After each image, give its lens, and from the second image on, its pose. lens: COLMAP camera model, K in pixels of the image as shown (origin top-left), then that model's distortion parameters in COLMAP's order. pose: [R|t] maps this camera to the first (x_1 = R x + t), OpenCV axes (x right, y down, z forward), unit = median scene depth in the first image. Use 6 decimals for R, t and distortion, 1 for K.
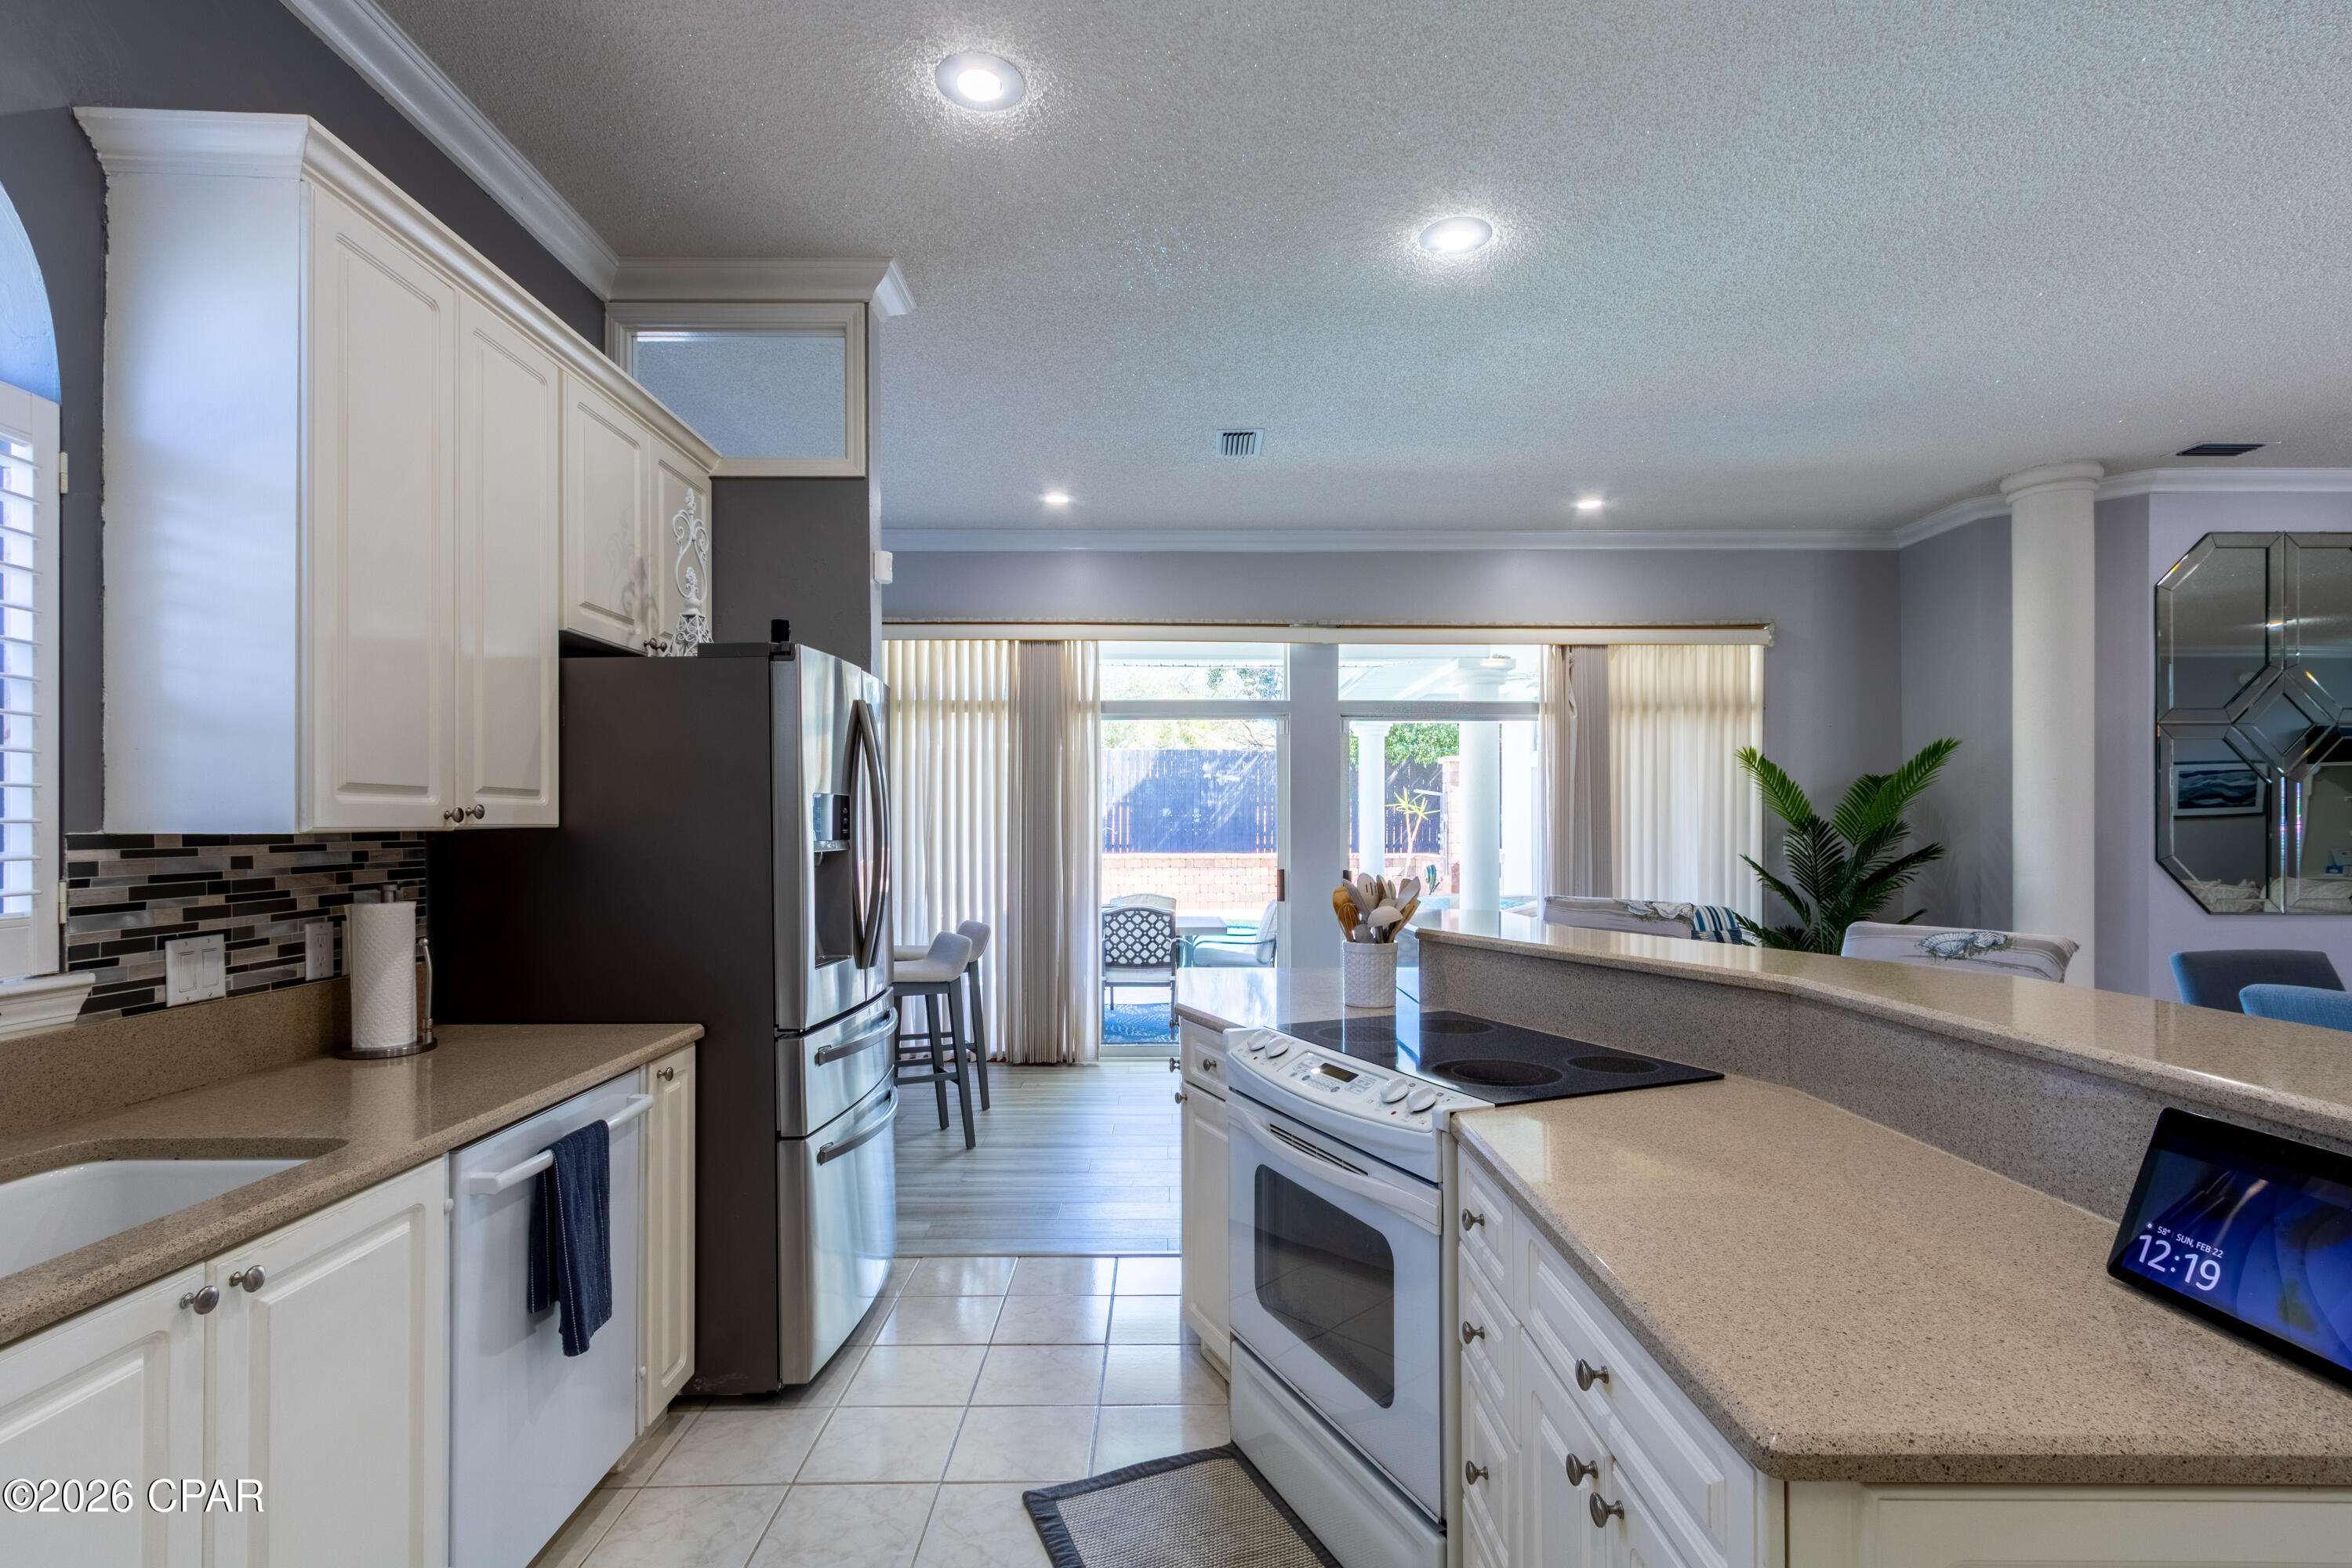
lens RADIAL K [[1165.3, 0, 1177.0], [0, 1165.3, 829.9], [0, 0, 1]] dist [0.010259, -0.000267]
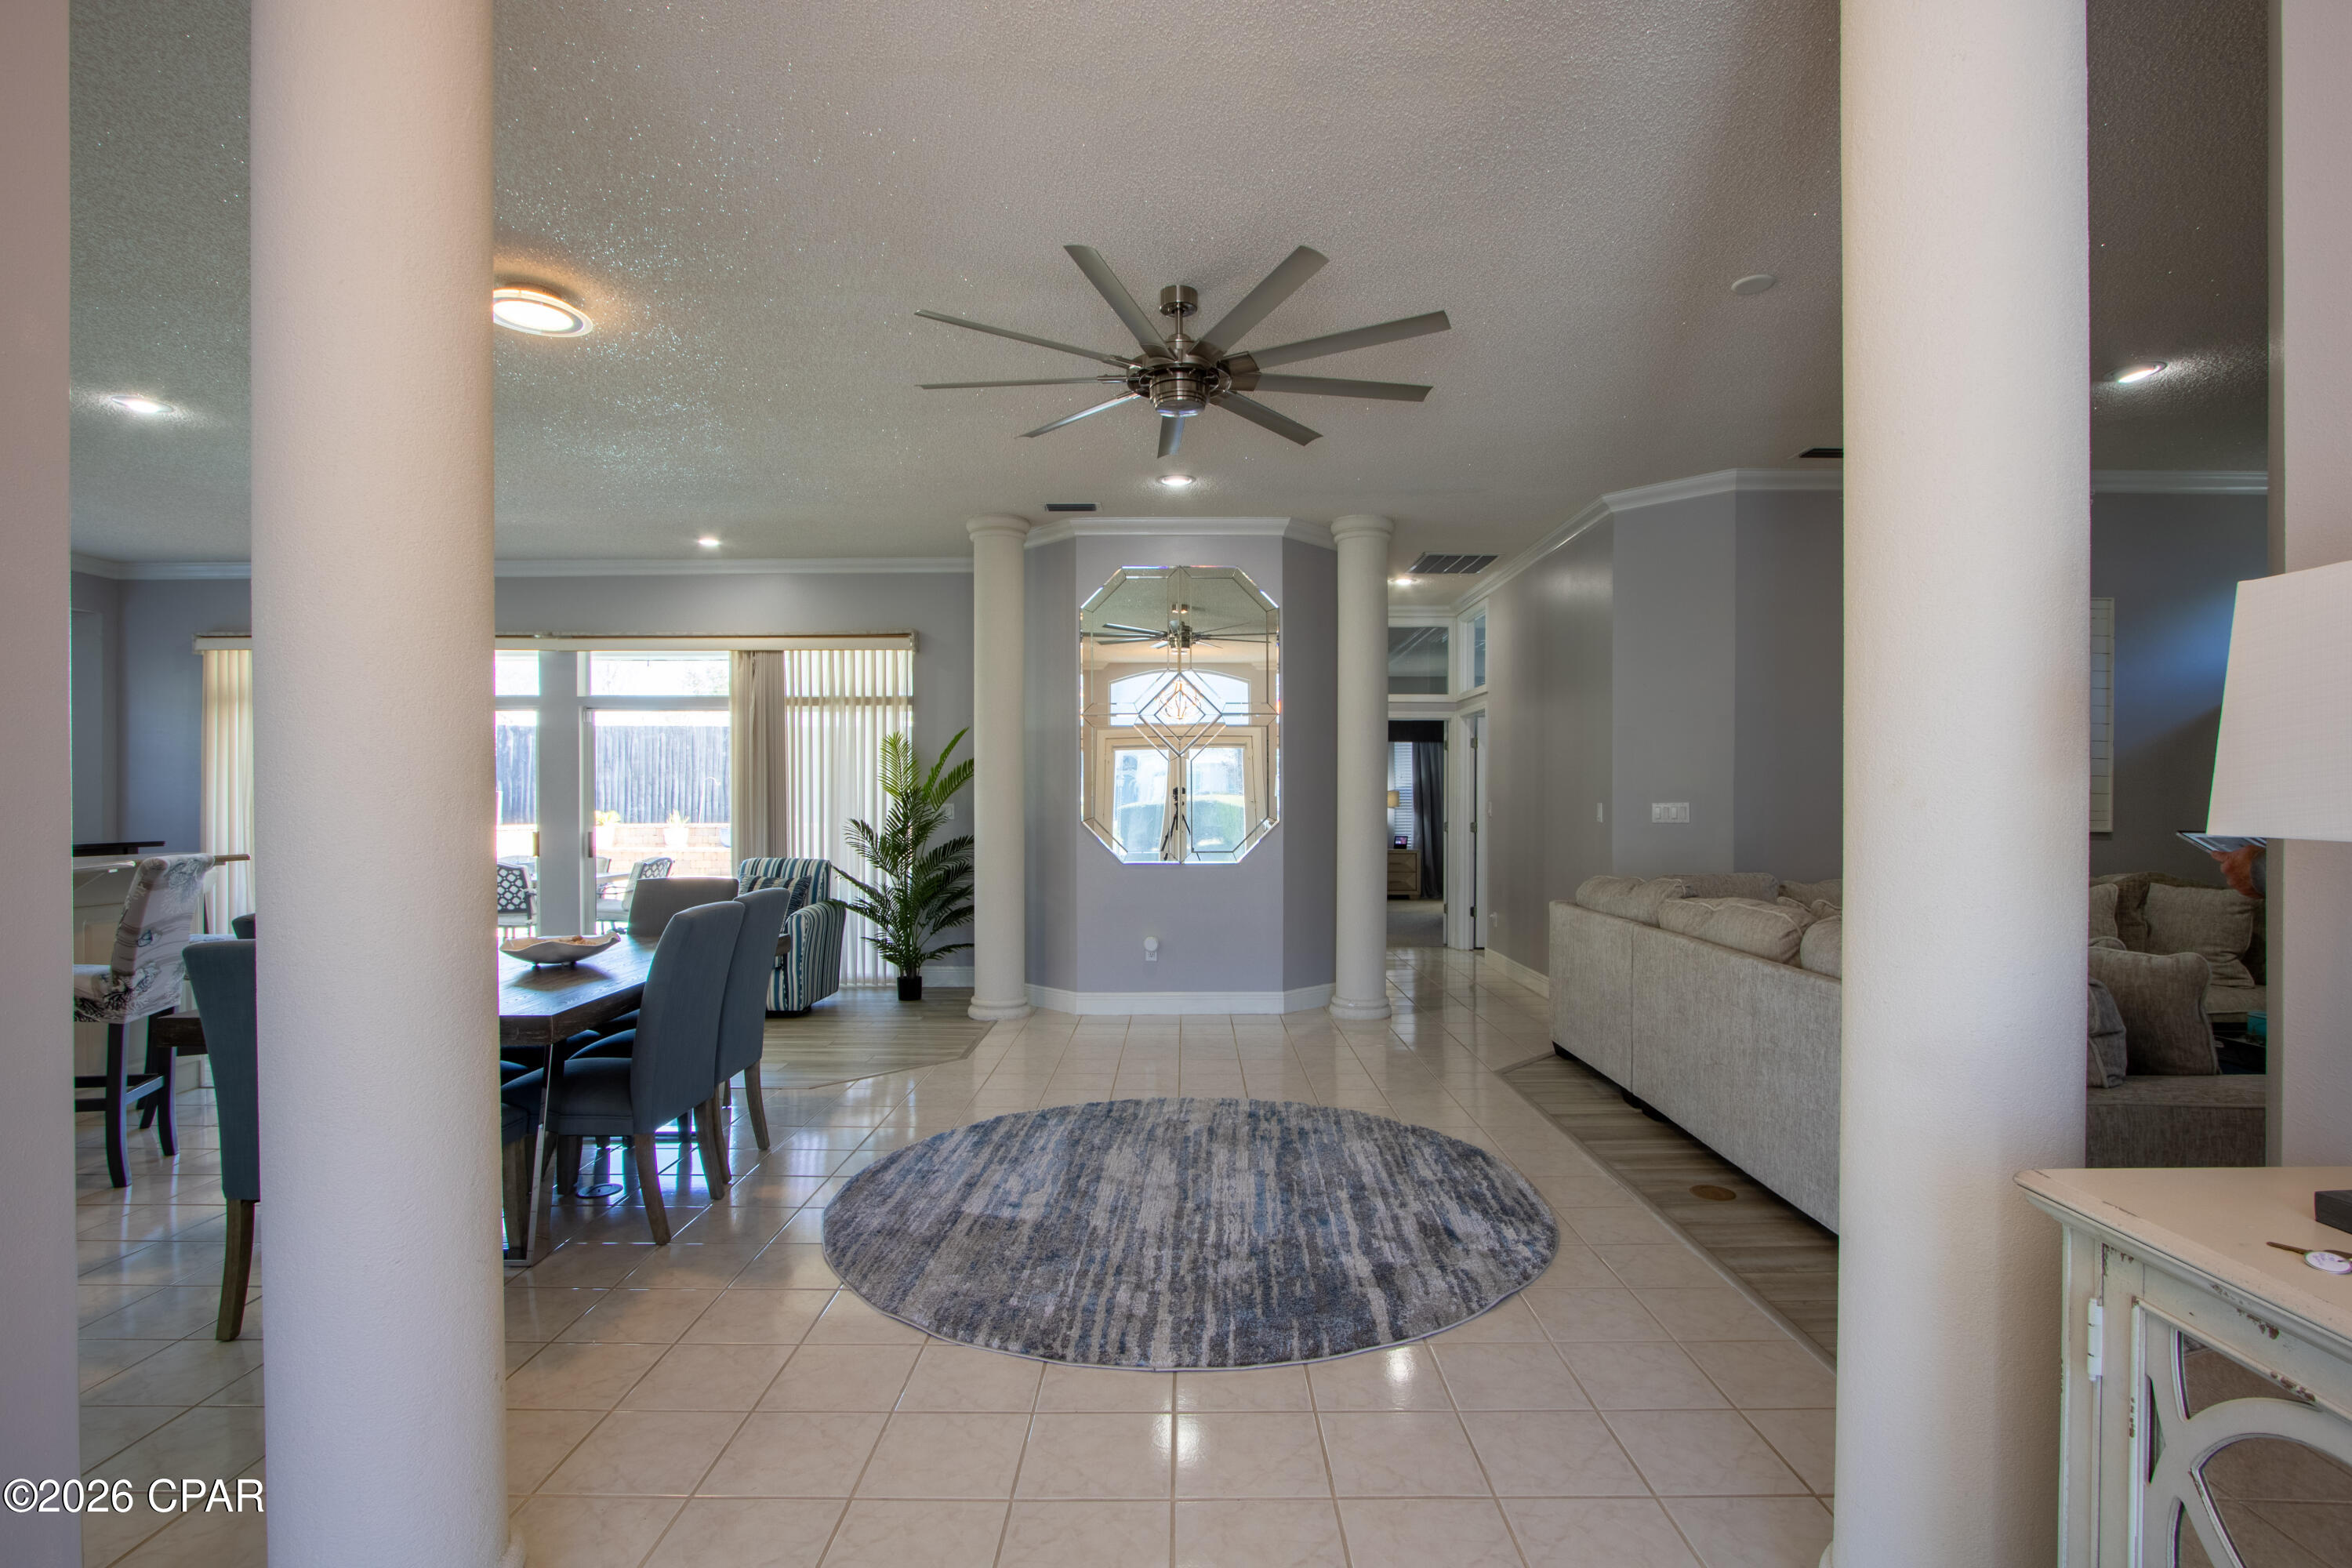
lens RADIAL K [[1124.1, 0, 1184.0], [0, 1124.1, 815.2], [0, 0, 1]] dist [0.004042, 0.000123]
pose [[0.999994, -0.001529, -0.003085, 0.795296], [0.001563, 0.999938, 0.011014, 0.004642], [0.003068, -0.011019, 0.999935, -0.202297]]
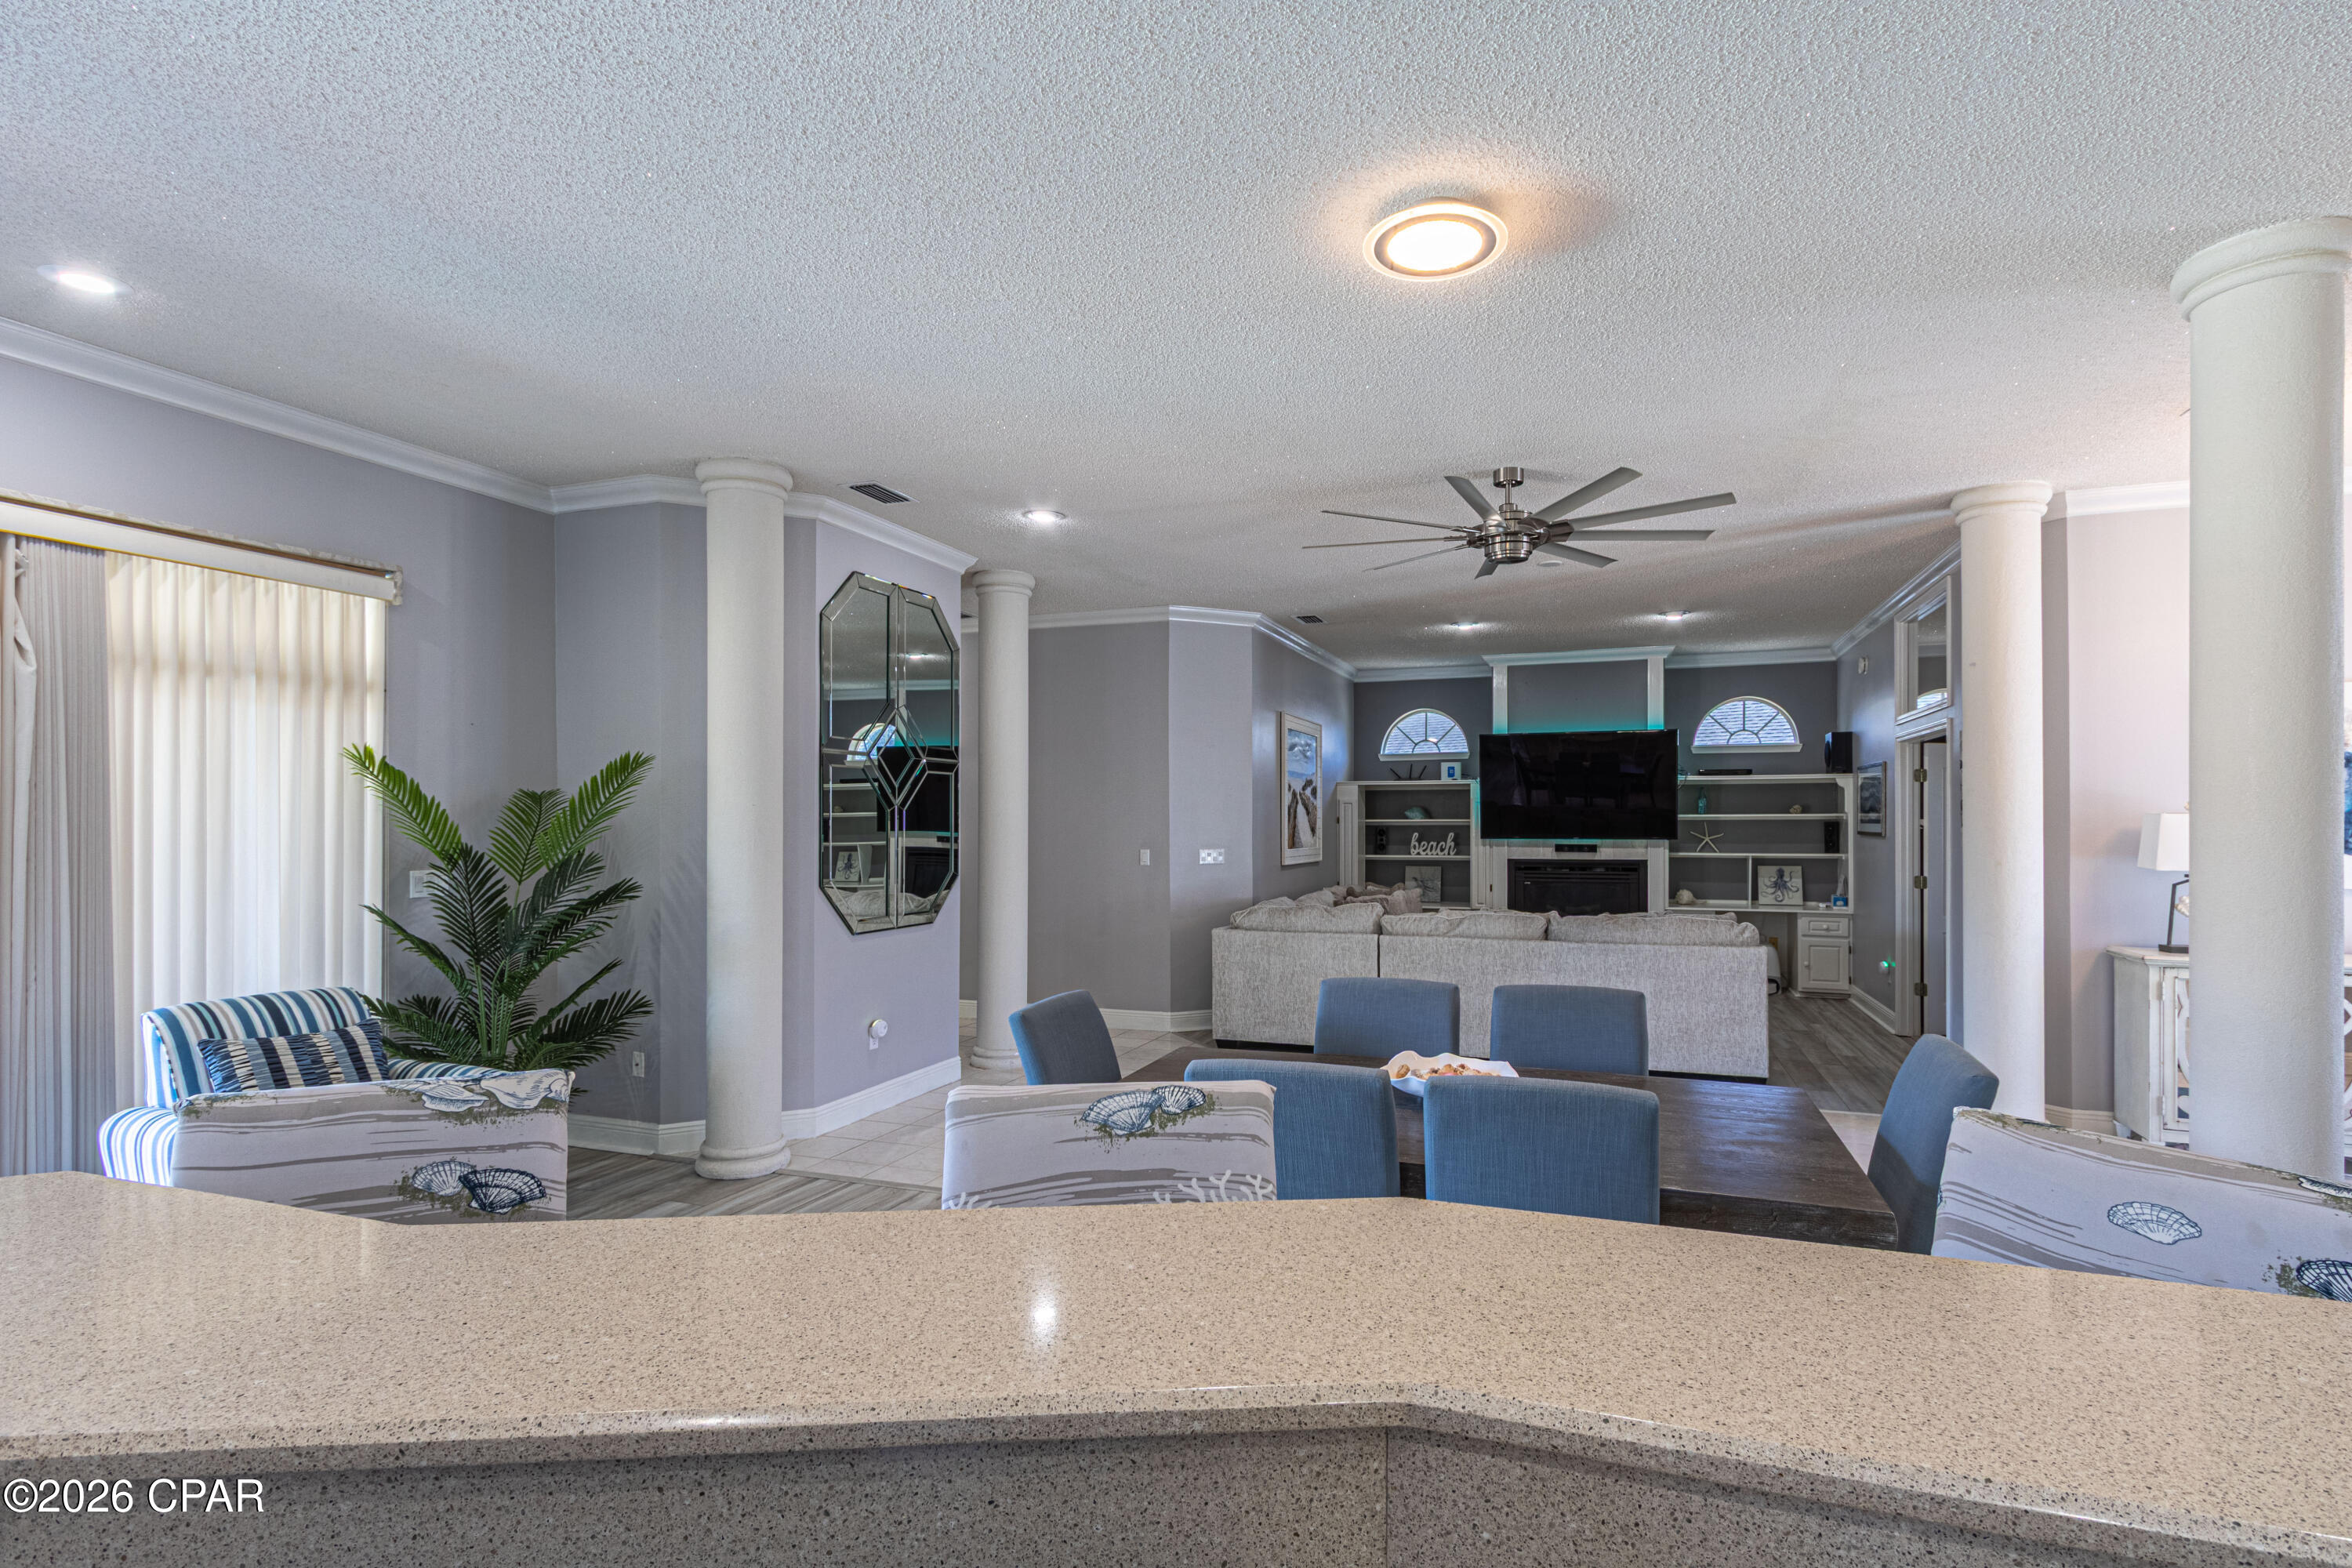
lens RADIAL K [[1124.1, 0, 1184.0], [0, 1124.1, 815.2], [0, 0, 1]] dist [0.004042, 0.000123]
pose [[0.352039, 0.004292, 0.935976, 0.037655], [-0.000217, 0.999990, -0.004504, -0.026231], [-0.935985, 0.001383, 0.352036, 0.310590]]
